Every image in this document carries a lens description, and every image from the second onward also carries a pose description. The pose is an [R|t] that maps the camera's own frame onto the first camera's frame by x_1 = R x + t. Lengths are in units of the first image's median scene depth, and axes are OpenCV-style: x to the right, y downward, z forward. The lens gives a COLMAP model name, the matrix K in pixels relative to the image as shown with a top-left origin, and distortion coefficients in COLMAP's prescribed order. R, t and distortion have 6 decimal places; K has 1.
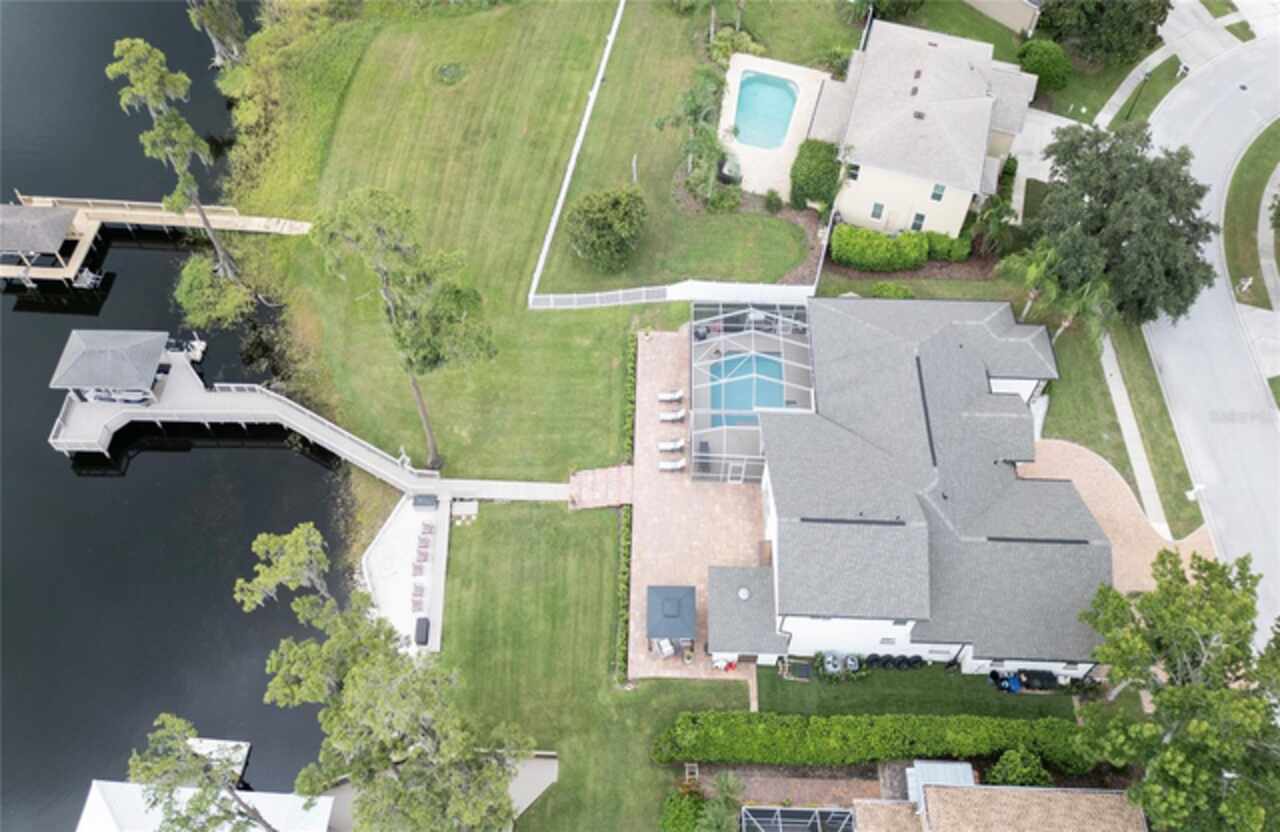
lens RADIAL K [[1063.2, 0, 644.5], [0, 1063.2, 353.5], [0, 0, 1]] dist [0.023908, -0.009968]
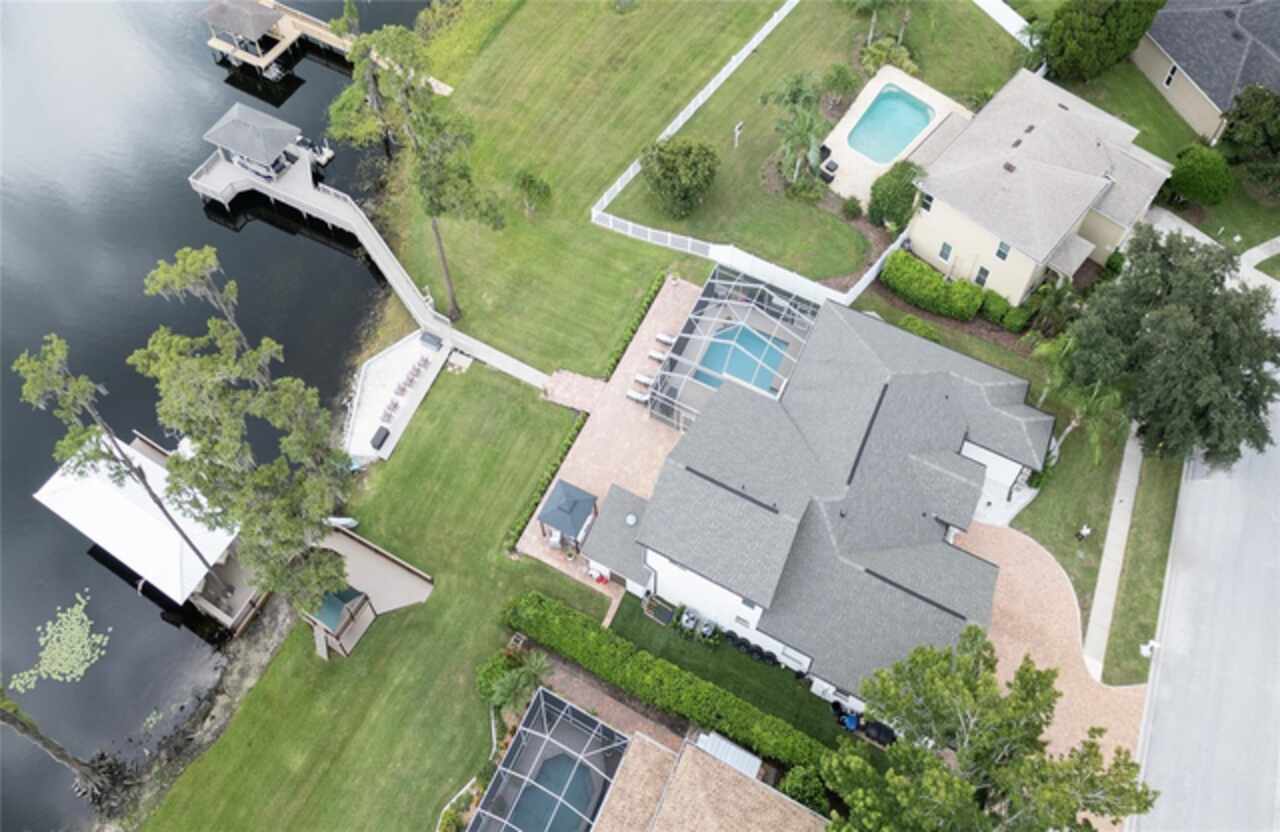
lens RADIAL K [[1053.6, 0, 673.5], [0, 1053.6, 415.4], [0, 0, 1]] dist [0.019785, -0.009148]
pose [[0.881012, 0.378936, -0.283240, 0.365219], [-0.372651, 0.924689, 0.077985, 0.027363], [0.291460, 0.036844, 0.955873, -0.007209]]
